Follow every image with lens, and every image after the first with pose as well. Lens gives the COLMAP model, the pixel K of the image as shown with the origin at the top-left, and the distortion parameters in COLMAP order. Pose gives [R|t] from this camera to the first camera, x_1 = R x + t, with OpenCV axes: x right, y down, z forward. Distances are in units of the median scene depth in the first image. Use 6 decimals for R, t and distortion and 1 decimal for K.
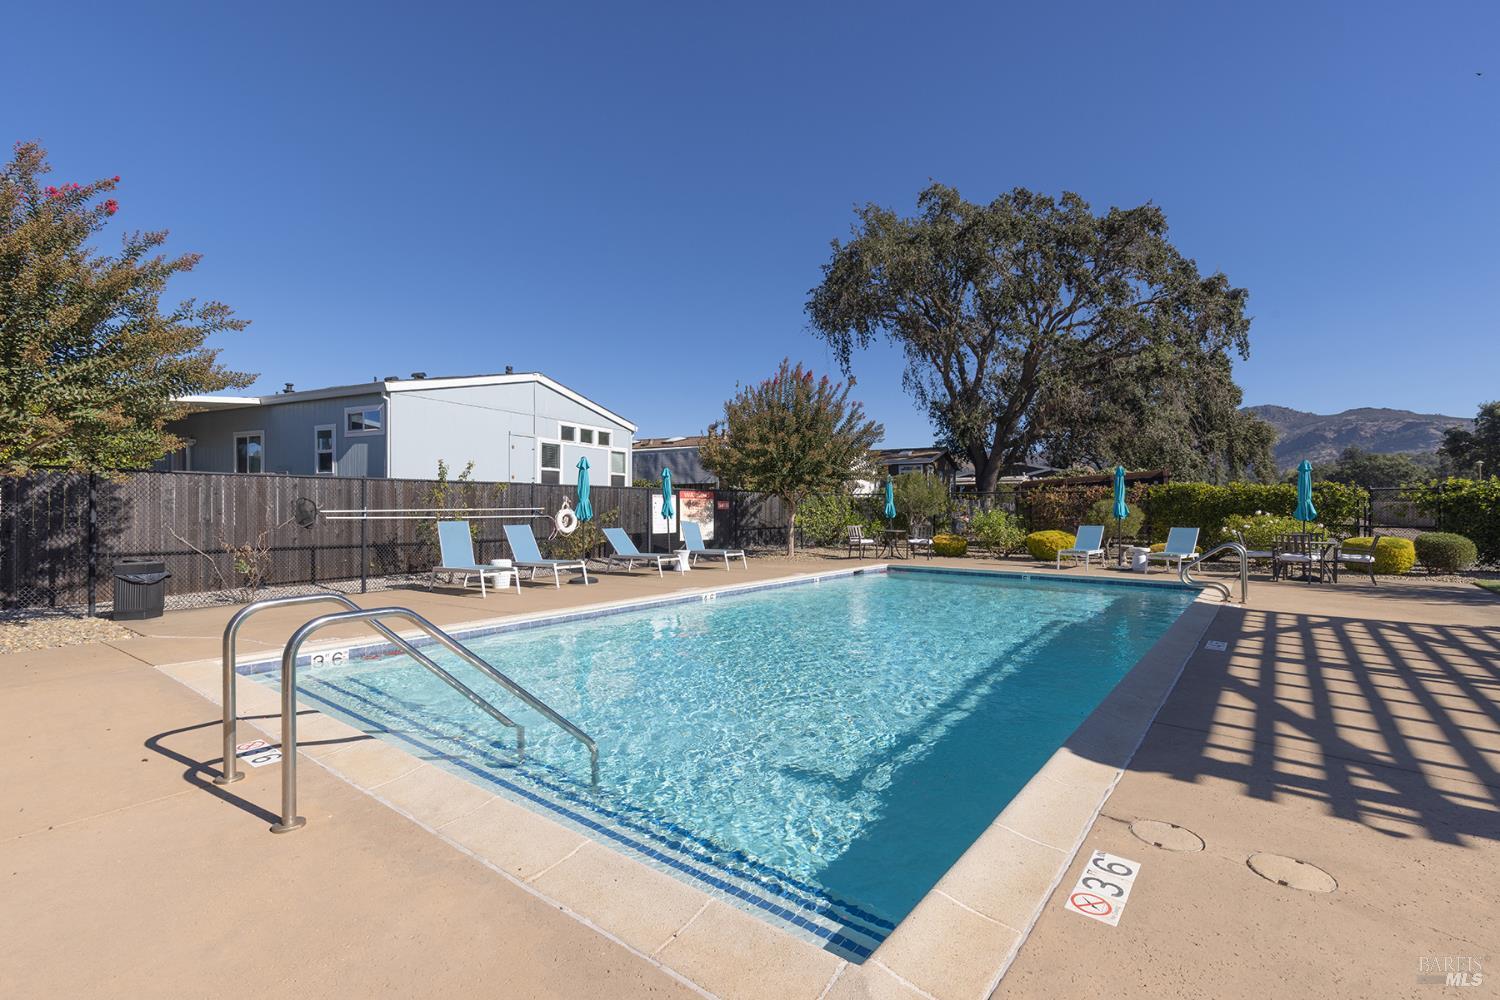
lens RADIAL K [[675.8, 0, 754.0], [0, 675.8, 501.4], [0, 0, 1]] dist [0.005054, 0.000164]
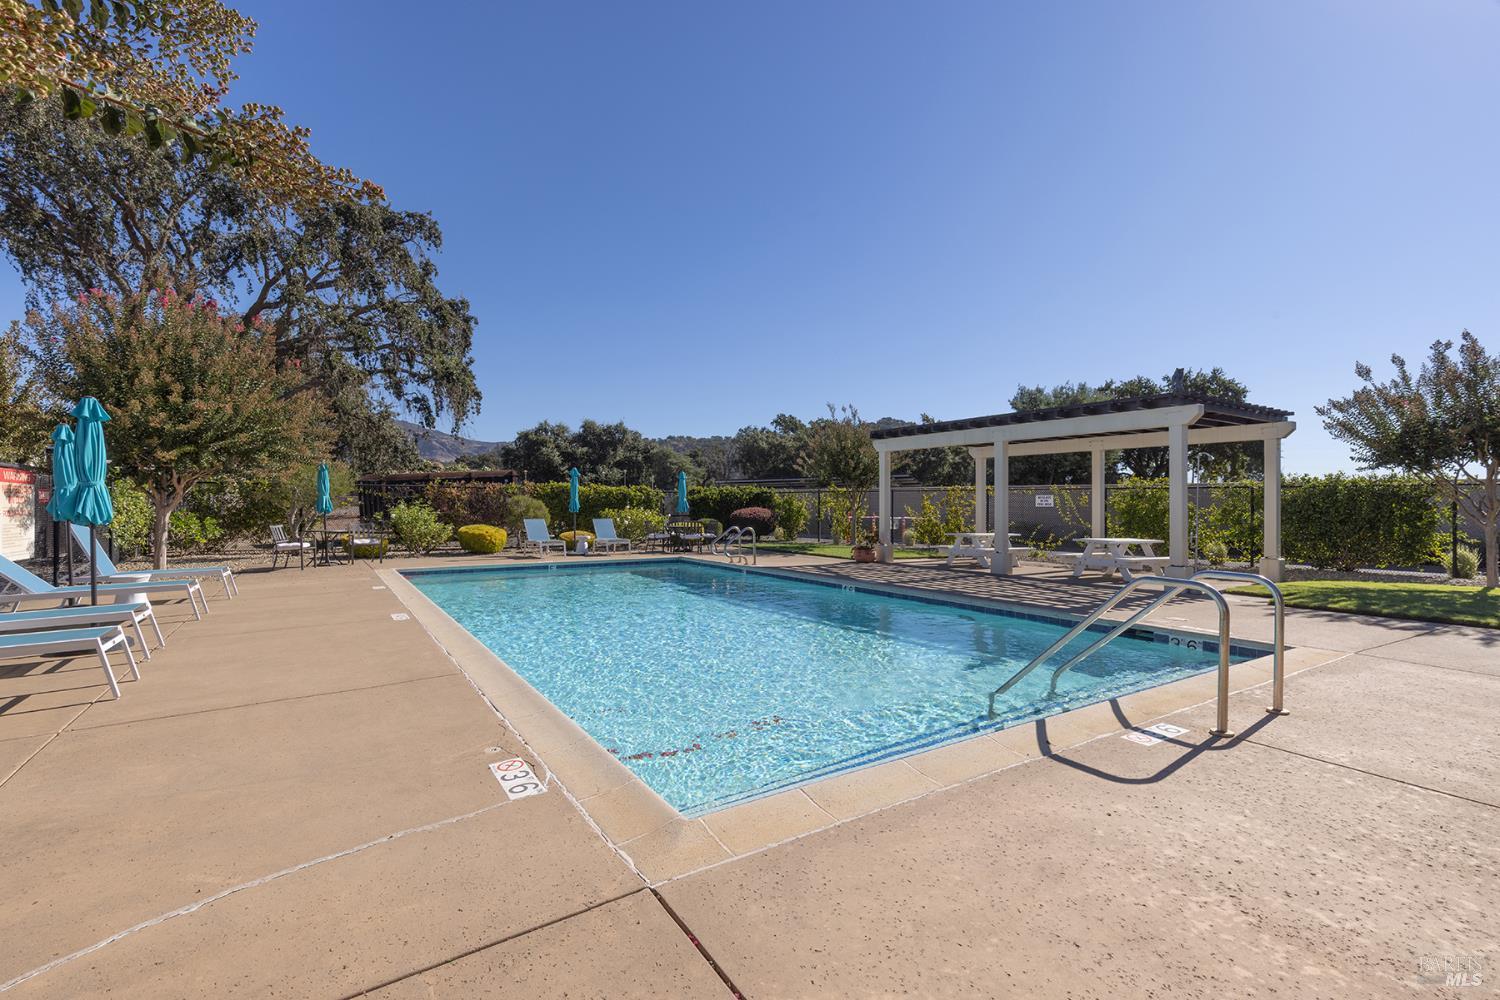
lens RADIAL K [[675.8, 0, 760.8], [0, 675.8, 503.9], [0, 0, 1]] dist [0.005054, 0.000164]
pose [[0.303596, 0.003138, 0.952796, -0.409339], [-0.014613, 0.999892, 0.001363, 0.003495], [-0.952689, -0.014338, 0.303609, 0.269189]]
